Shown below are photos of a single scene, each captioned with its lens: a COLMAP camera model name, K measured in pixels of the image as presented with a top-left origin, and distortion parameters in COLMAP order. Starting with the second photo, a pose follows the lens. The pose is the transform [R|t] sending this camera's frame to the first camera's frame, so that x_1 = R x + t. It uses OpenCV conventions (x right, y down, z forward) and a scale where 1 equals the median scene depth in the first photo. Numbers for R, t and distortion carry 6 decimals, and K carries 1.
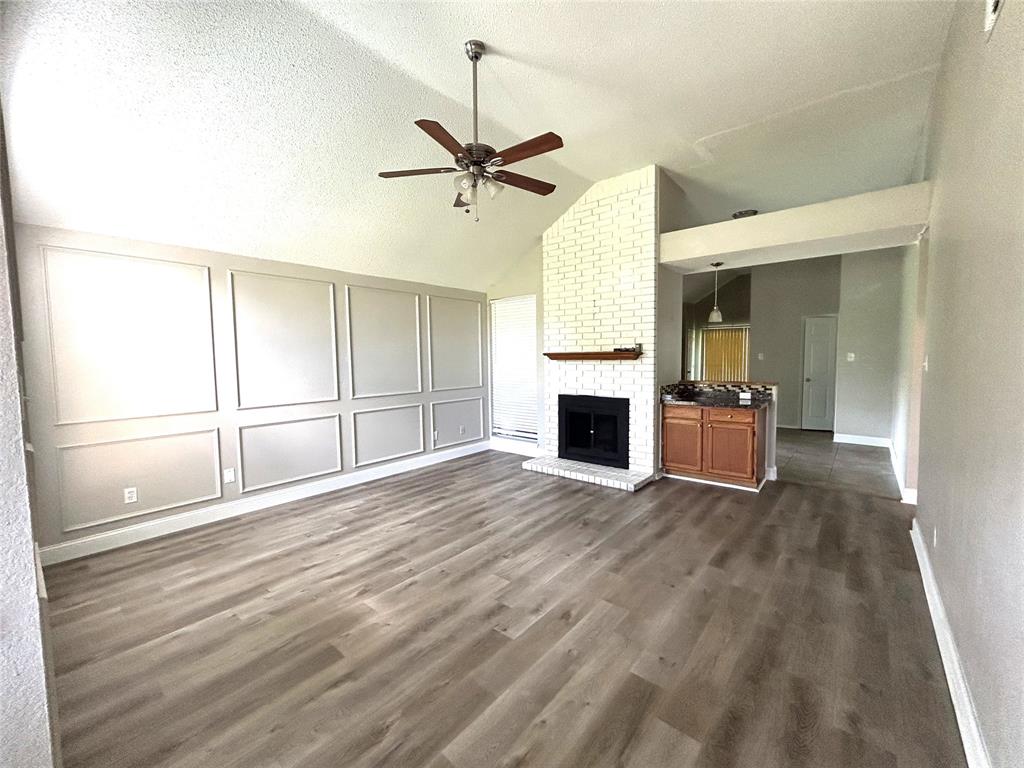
lens RADIAL K [[414.6, 0, 511.3], [0, 414.6, 382.8], [0, 0, 1]] dist [0.007018, 0.000360]
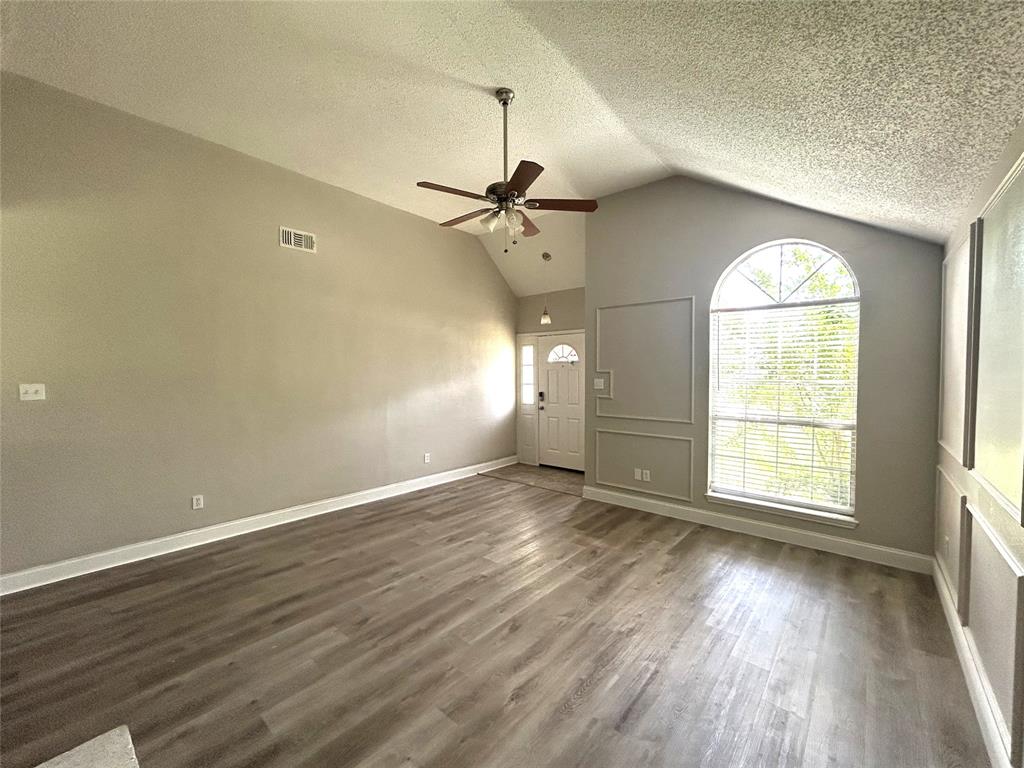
lens RADIAL K [[414.6, 0, 512.7], [0, 414.6, 384.6], [0, 0, 1]] dist [0.007018, 0.000360]
pose [[-0.999892, 0.013661, 0.005453, -0.099520], [0.014125, 0.995185, 0.096996, -0.148947], [-0.004102, 0.097062, -0.995270, 2.045543]]
